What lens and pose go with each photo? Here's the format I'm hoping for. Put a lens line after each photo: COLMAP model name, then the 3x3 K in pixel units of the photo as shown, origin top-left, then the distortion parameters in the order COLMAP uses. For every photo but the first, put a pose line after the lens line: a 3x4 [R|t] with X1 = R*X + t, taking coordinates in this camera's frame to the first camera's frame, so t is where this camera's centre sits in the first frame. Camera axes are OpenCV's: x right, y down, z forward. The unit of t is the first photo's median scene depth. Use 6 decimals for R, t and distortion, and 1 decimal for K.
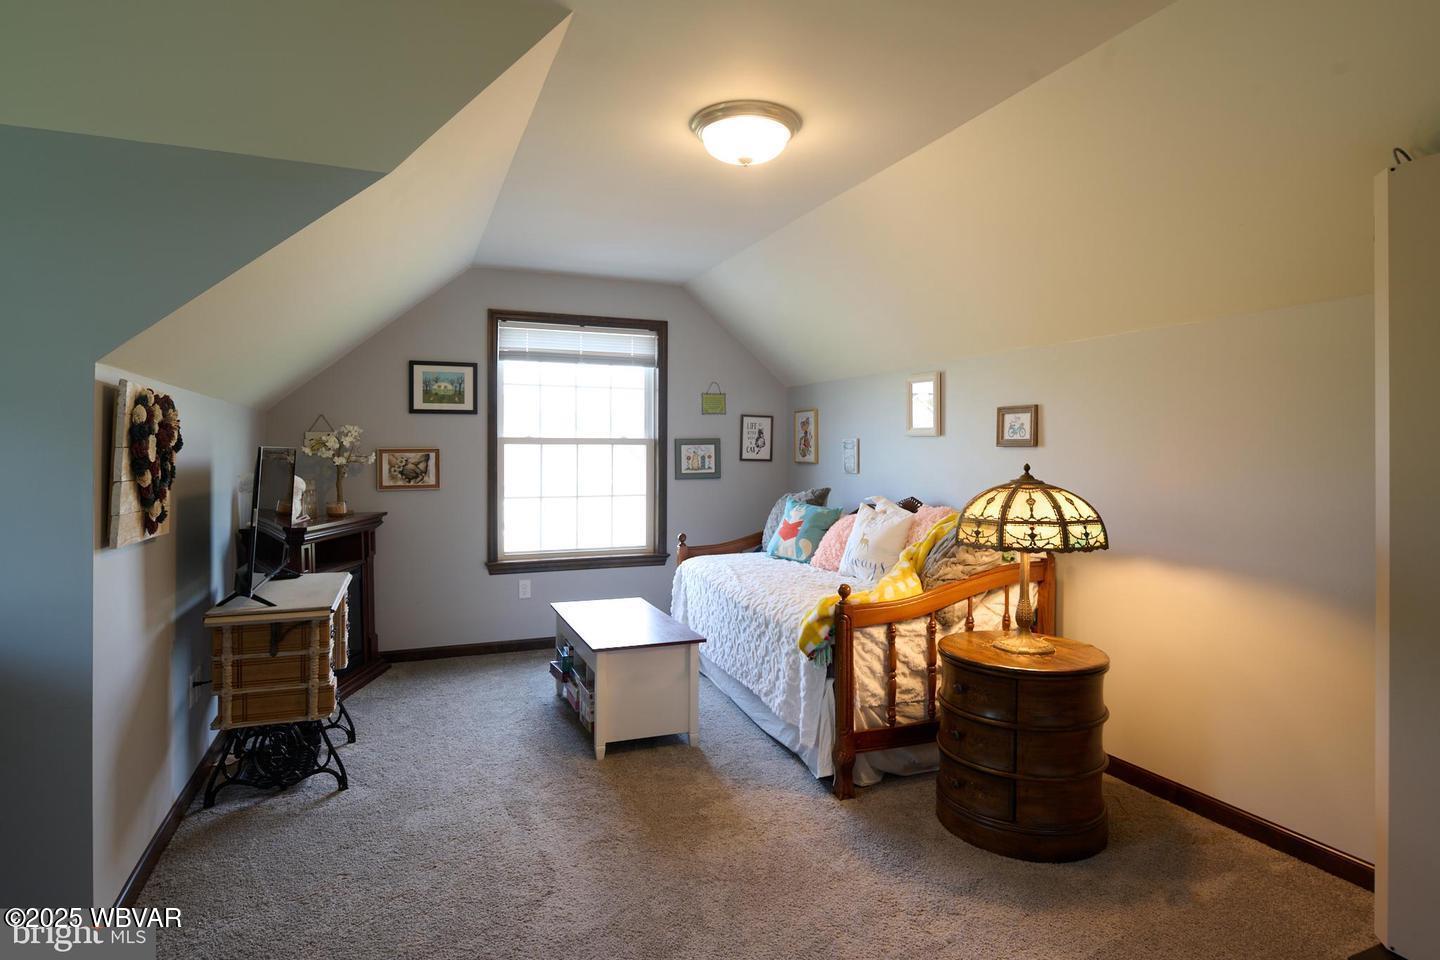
lens RADIAL K [[793.3, 0, 720.9], [0, 793.3, 466.7], [0, 0, 1]] dist [-0.001006, -0.000937]
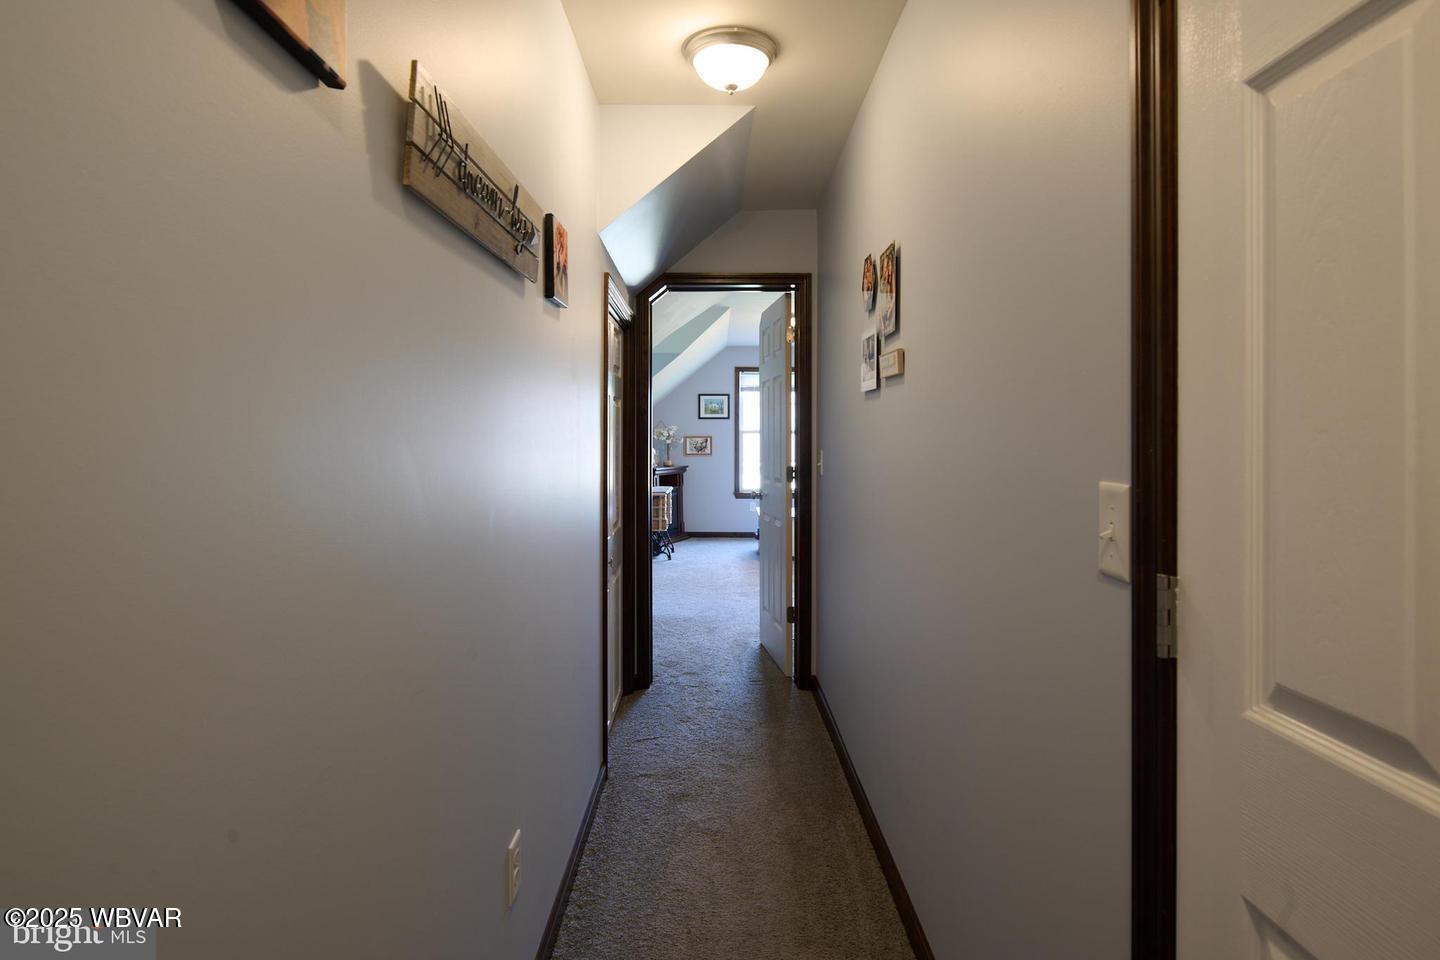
lens RADIAL K [[793.3, 0, 720.9], [0, 793.3, 466.7], [0, 0, 1]] dist [-0.001006, -0.000937]
pose [[0.928458, 0.006827, -0.371376, 0.443712], [-0.002668, 0.999928, 0.011713, 0.033565], [0.371429, -0.009884, 0.928409, -0.930811]]
